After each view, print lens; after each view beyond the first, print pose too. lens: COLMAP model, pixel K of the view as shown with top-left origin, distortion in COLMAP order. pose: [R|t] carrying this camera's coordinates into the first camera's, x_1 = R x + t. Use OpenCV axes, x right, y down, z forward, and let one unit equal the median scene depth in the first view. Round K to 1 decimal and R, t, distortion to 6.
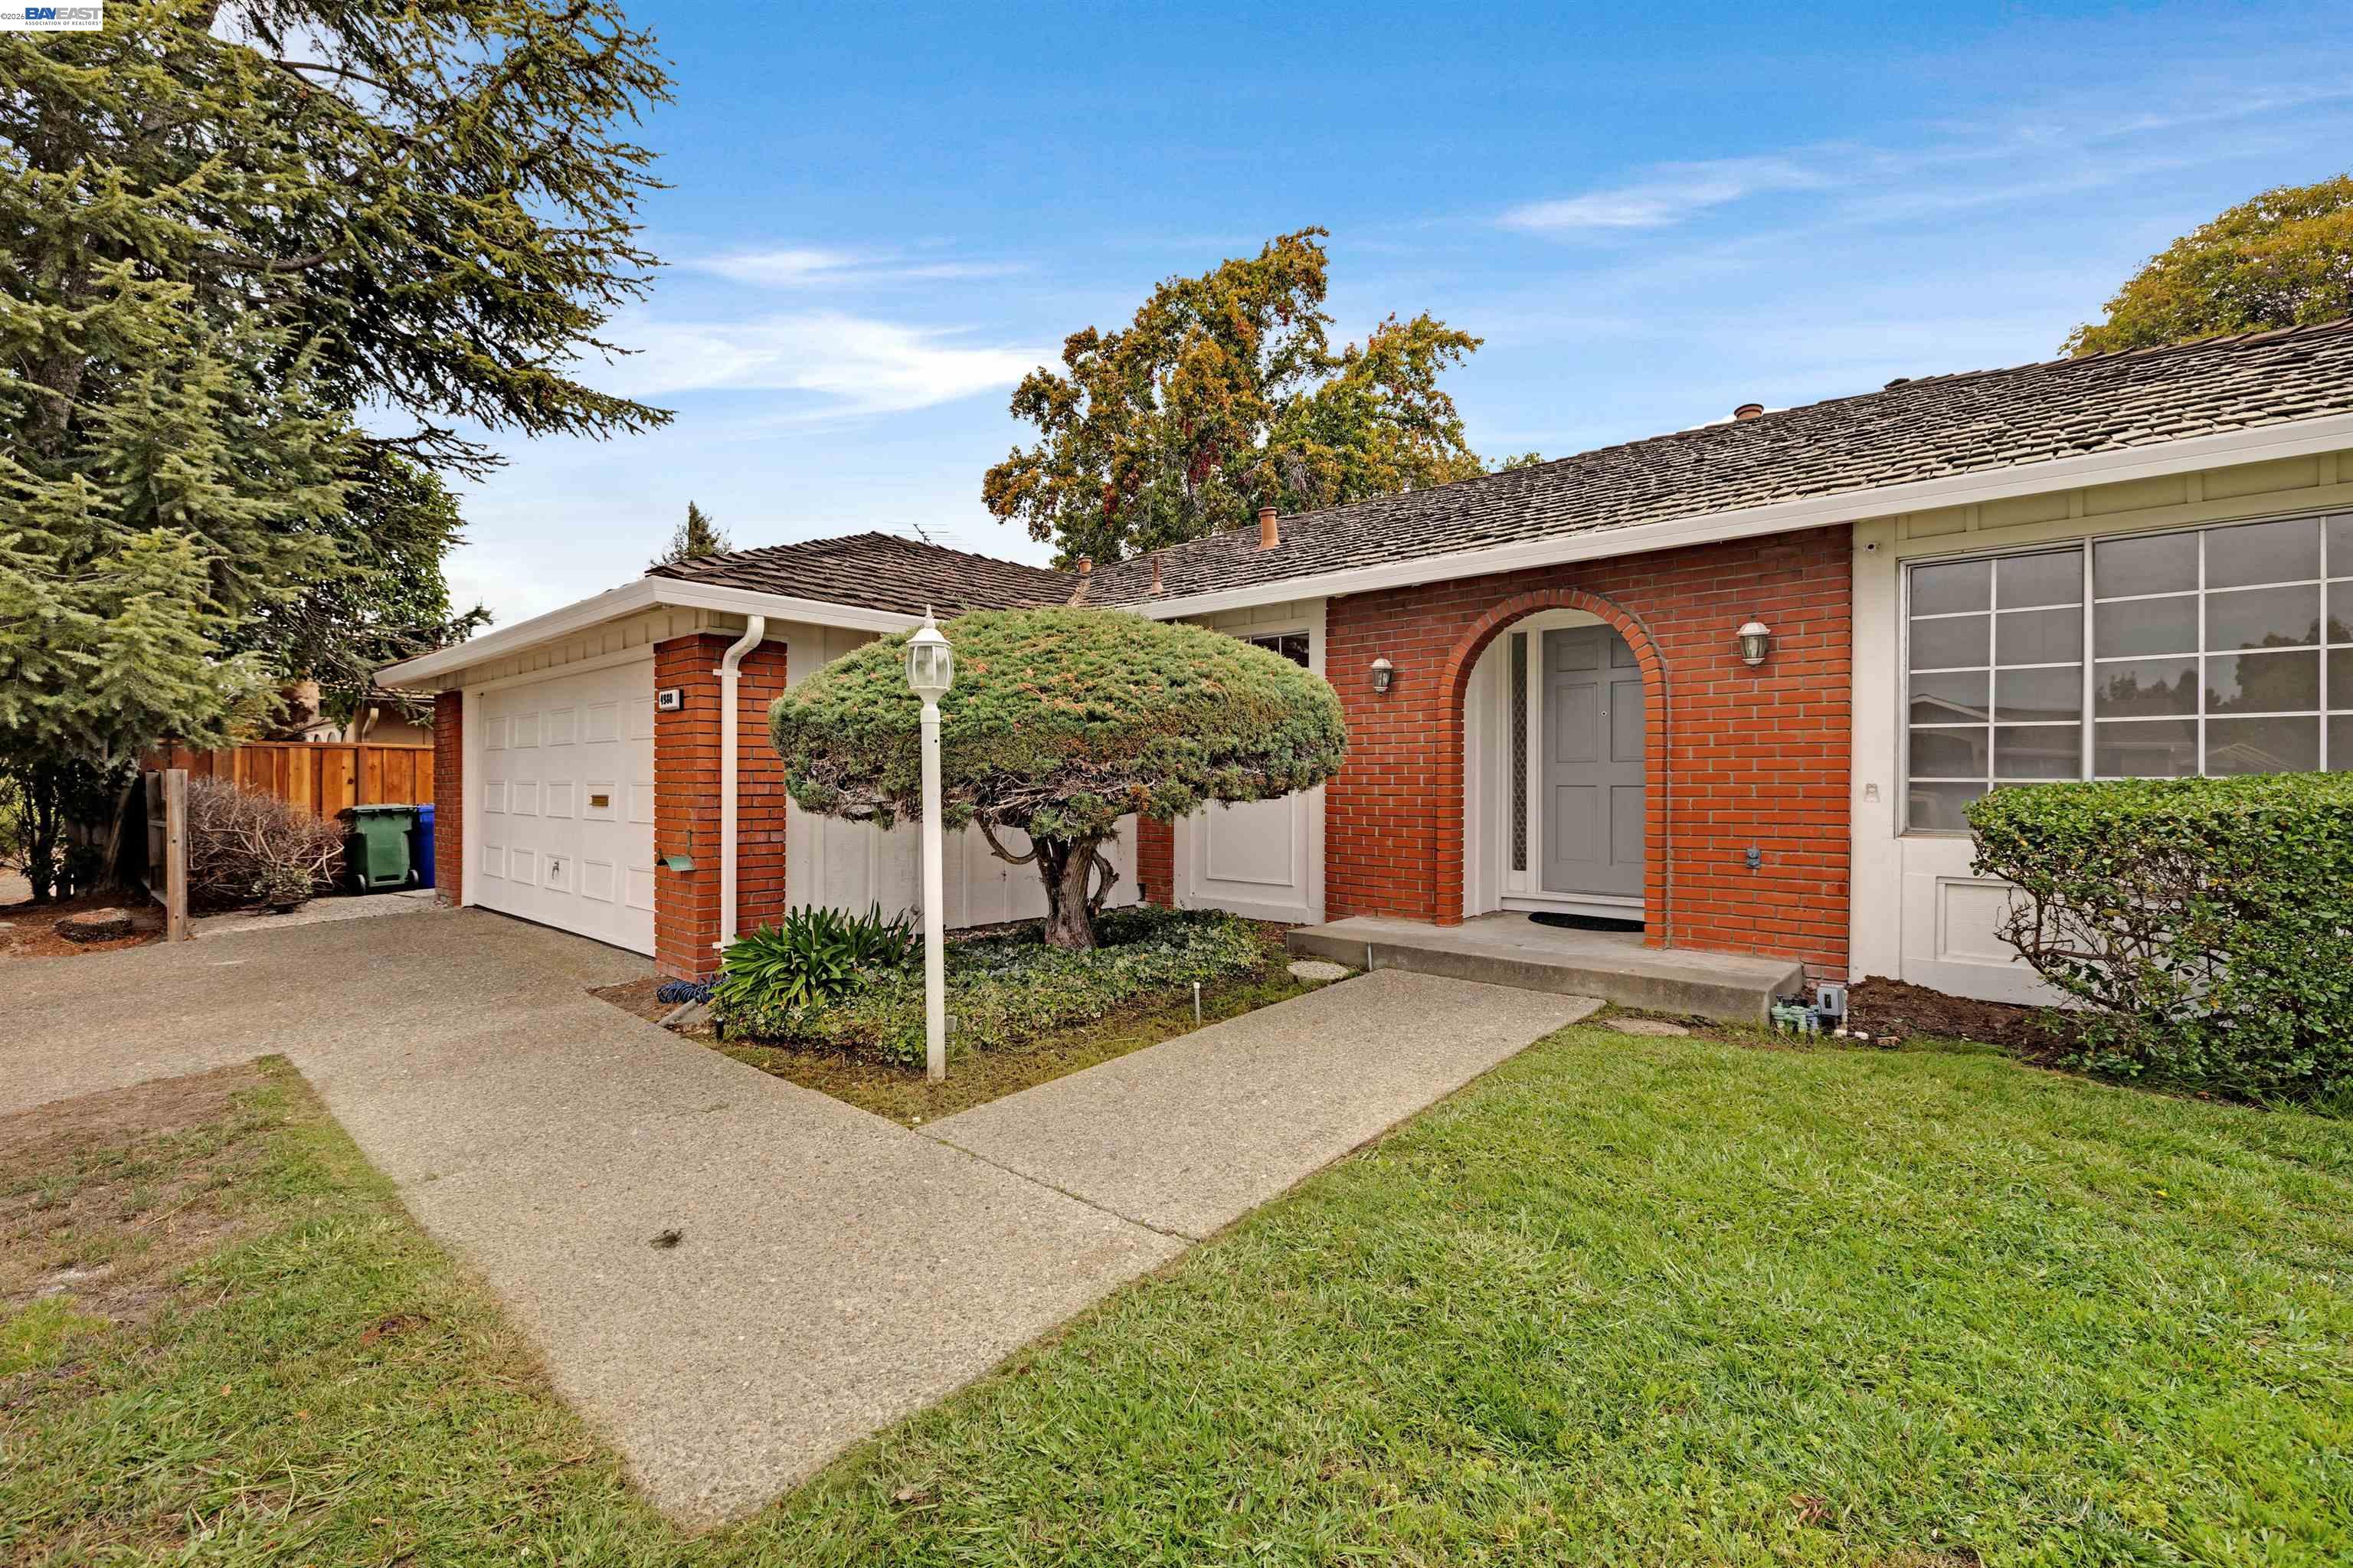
lens RADIAL K [[961.9, 0, 1176.2], [0, 961.9, 776.0], [0, 0, 1]] dist [-0.009468, -0.000172]
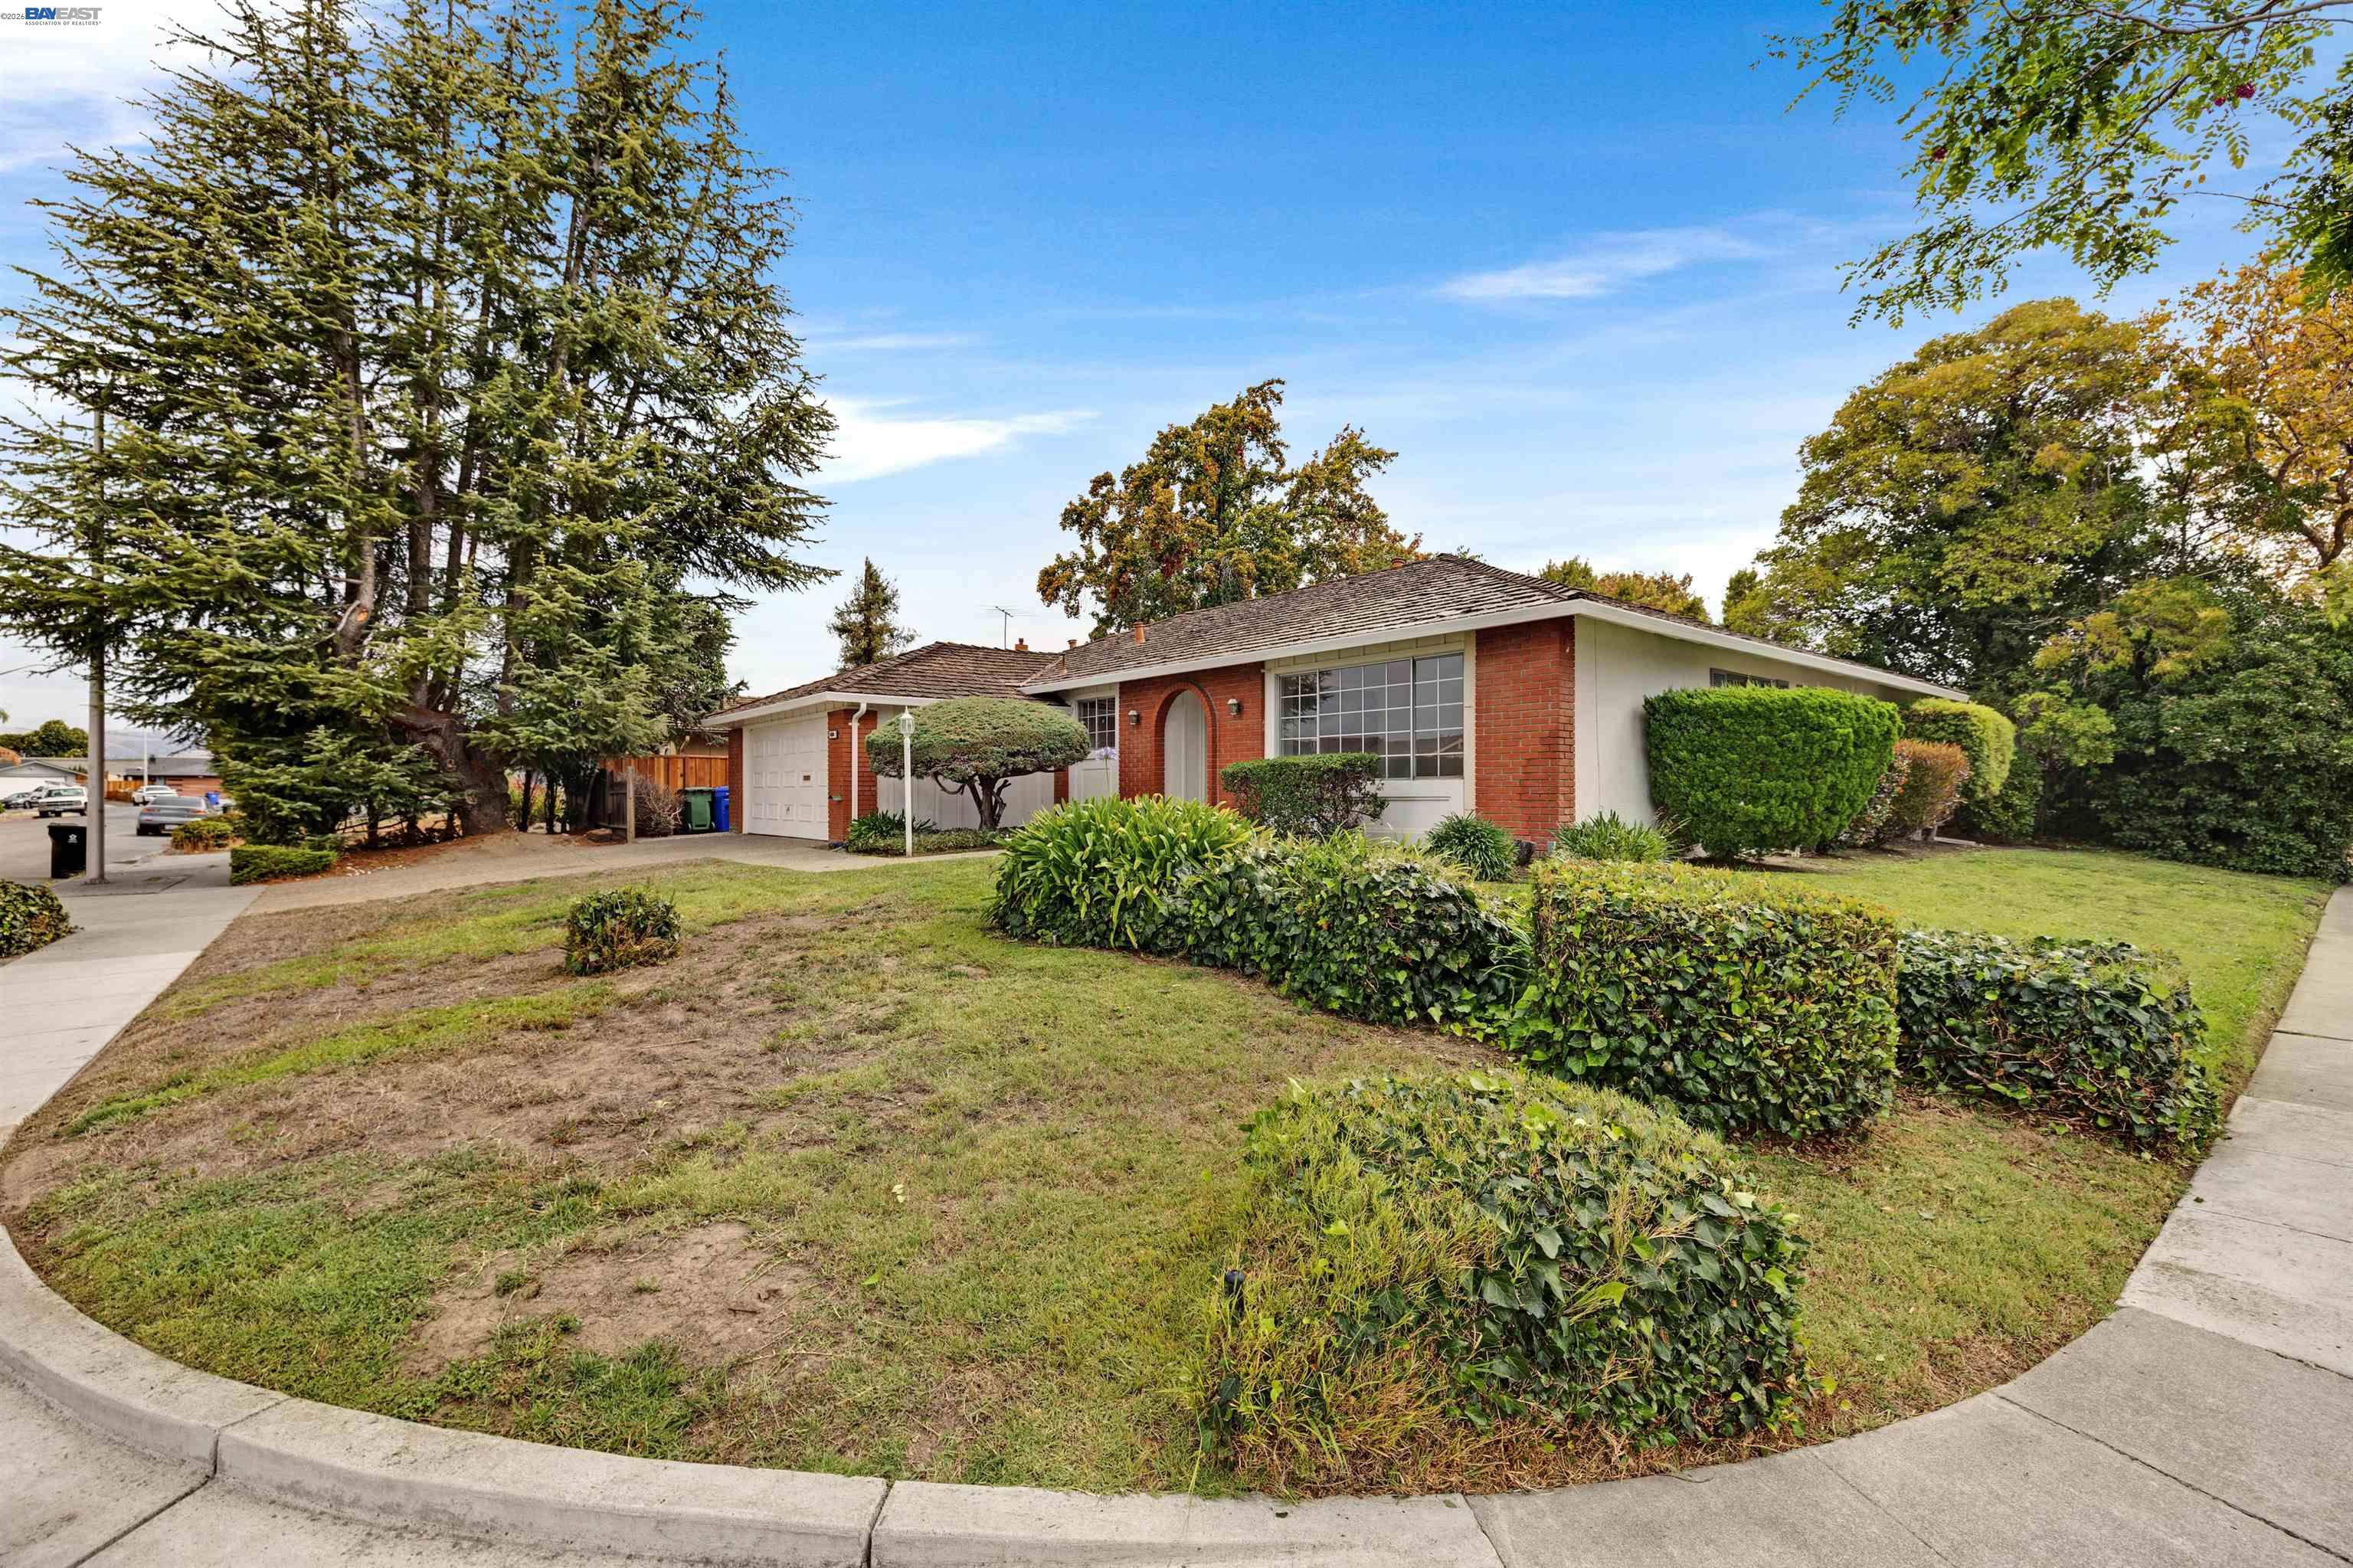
lens RADIAL K [[982.4, 0, 1176.5], [0, 982.4, 784.0], [0, 0, 1]] dist [-0.000682, -0.000078]
pose [[0.985472, -0.005133, -0.169761, 0.428716], [0.004391, 0.999979, -0.004747, 0.035847], [0.169782, 0.003932, 0.985474, -0.747015]]
